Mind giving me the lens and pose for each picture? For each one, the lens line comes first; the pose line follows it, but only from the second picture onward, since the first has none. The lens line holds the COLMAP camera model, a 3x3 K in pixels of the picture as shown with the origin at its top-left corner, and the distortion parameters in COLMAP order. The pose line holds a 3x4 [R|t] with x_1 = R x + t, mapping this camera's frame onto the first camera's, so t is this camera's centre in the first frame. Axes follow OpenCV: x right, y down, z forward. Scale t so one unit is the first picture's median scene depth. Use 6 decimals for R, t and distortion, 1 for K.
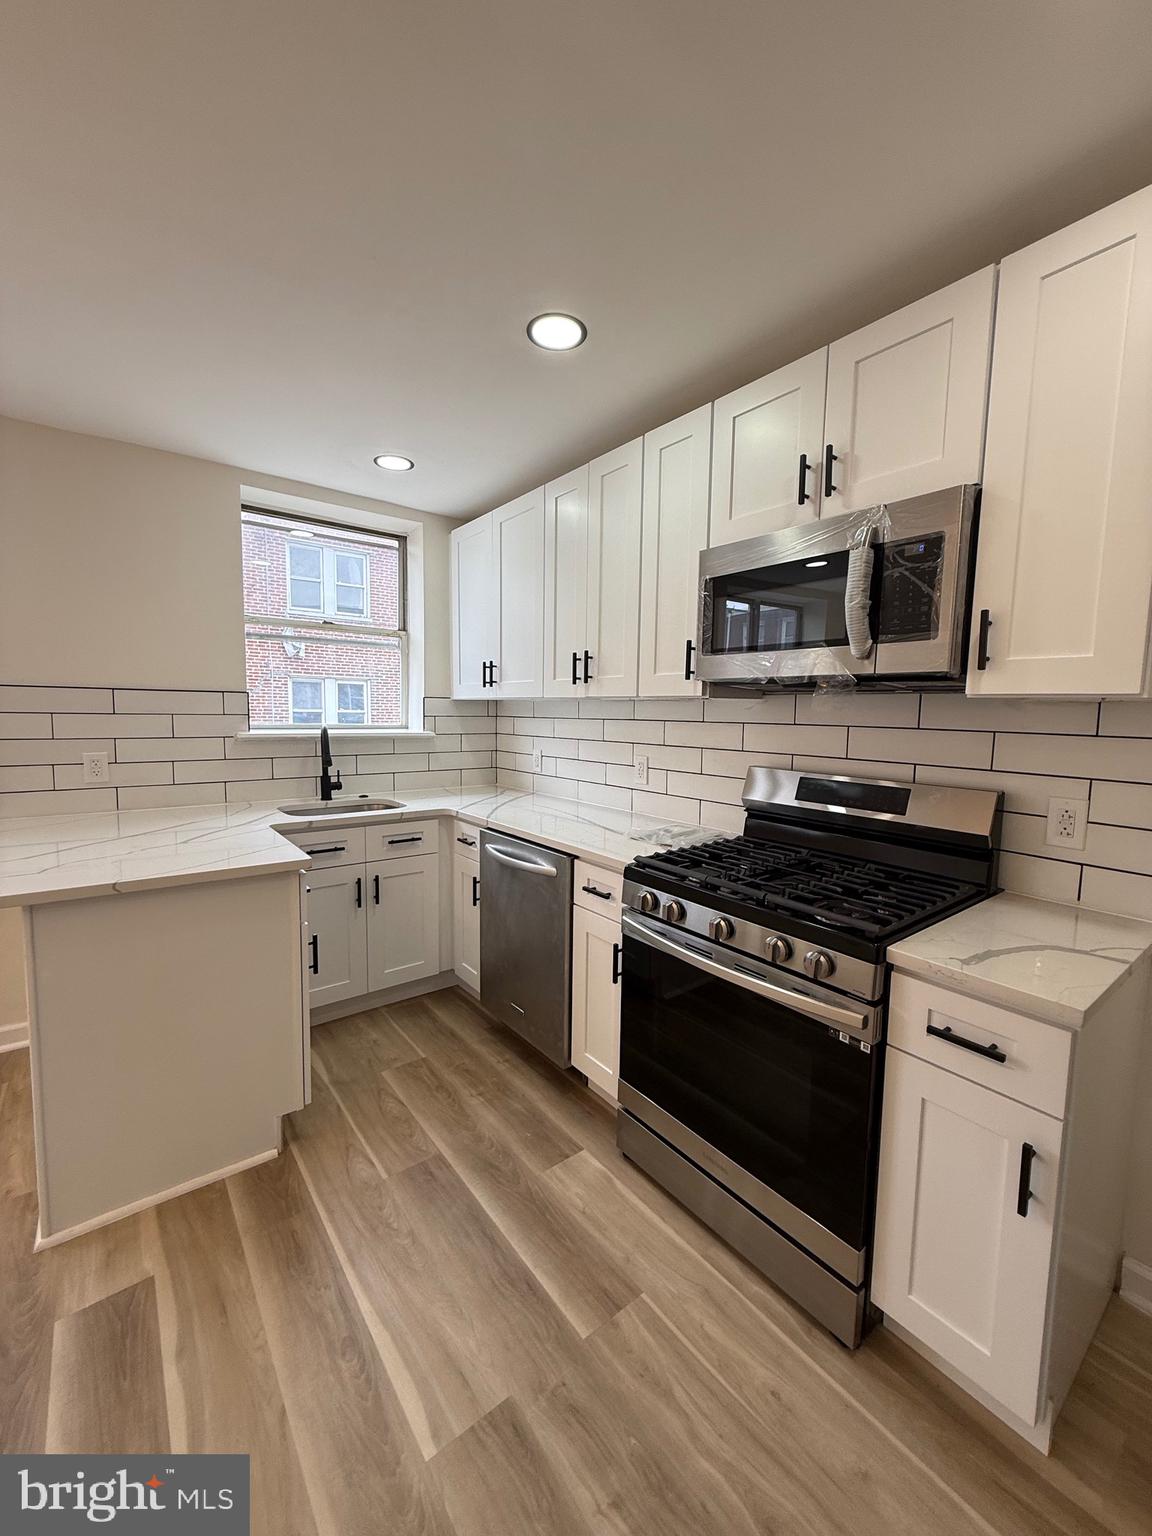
lens RADIAL K [[611.4, 0, 573.4], [0, 611.4, 763.6], [0, 0, 1]] dist [0.001489, -0.000199]
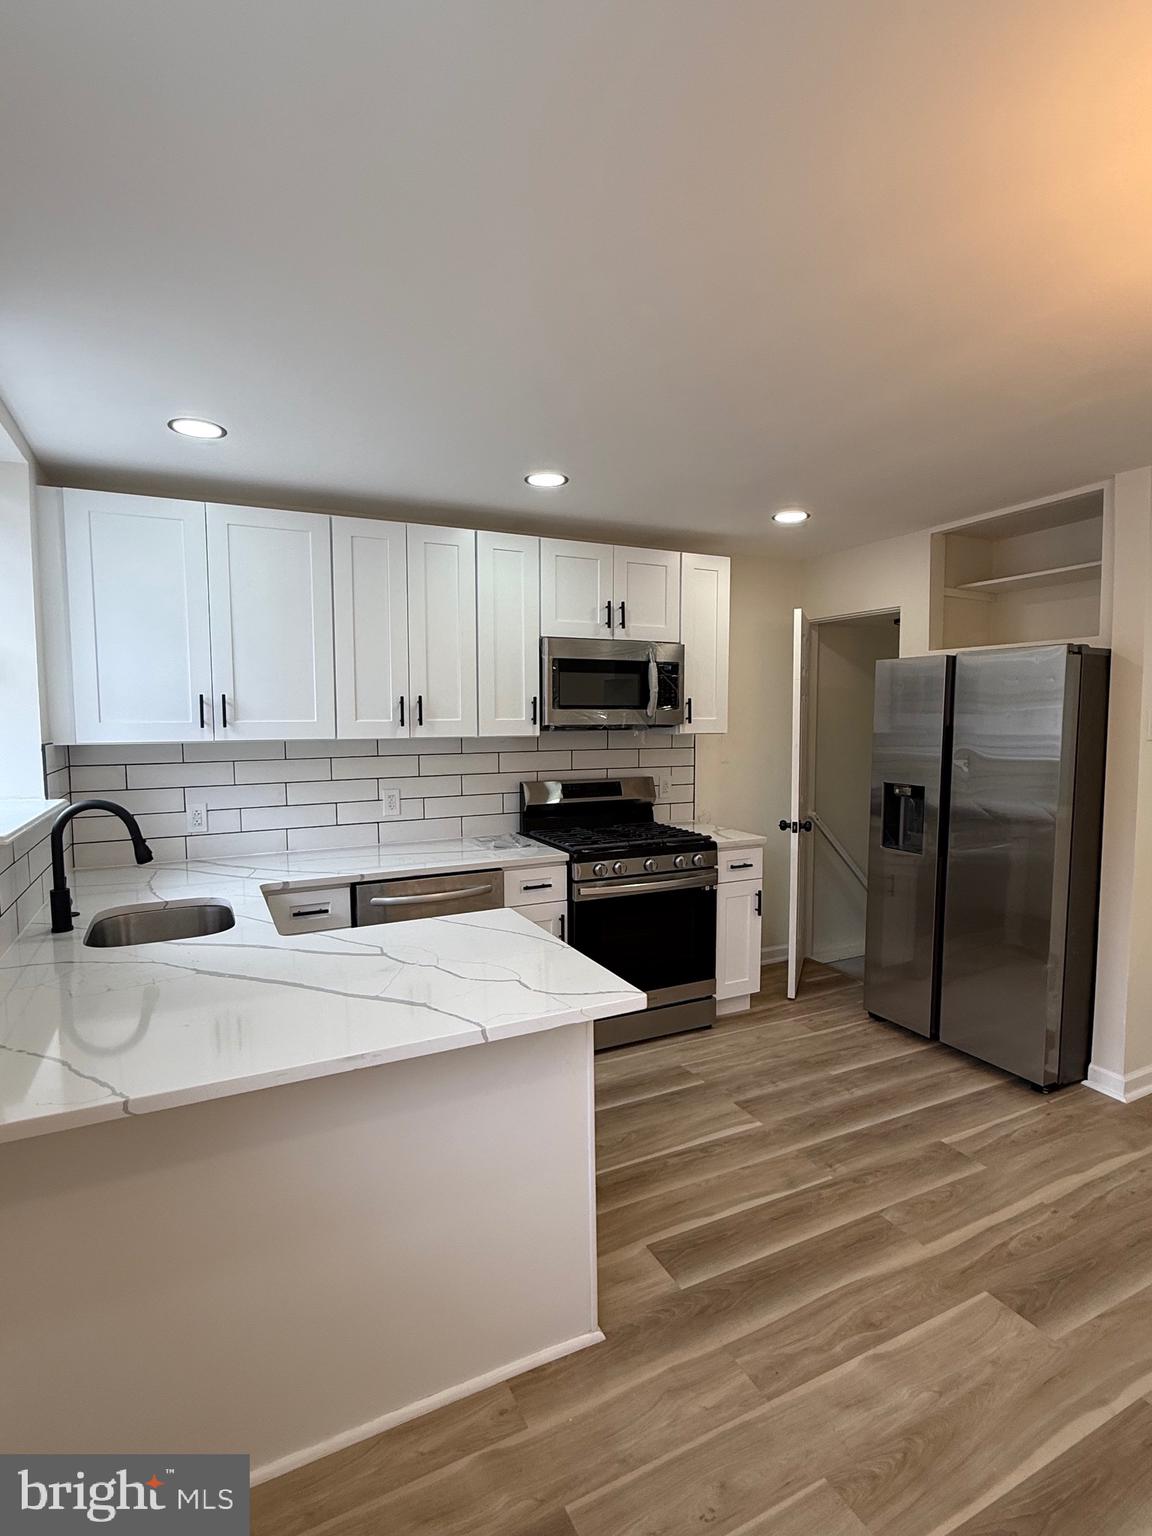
lens RADIAL K [[768.6, 0, 576.0], [0, 768.6, 768.0], [0, 0, 1]] dist [-0.000740, 0.000099]
pose [[0.199191, -0.086138, 0.976168, -1.694428], [0.094822, 0.993149, 0.068287, -0.165408], [-0.975362, 0.078960, 0.205995, 0.607776]]
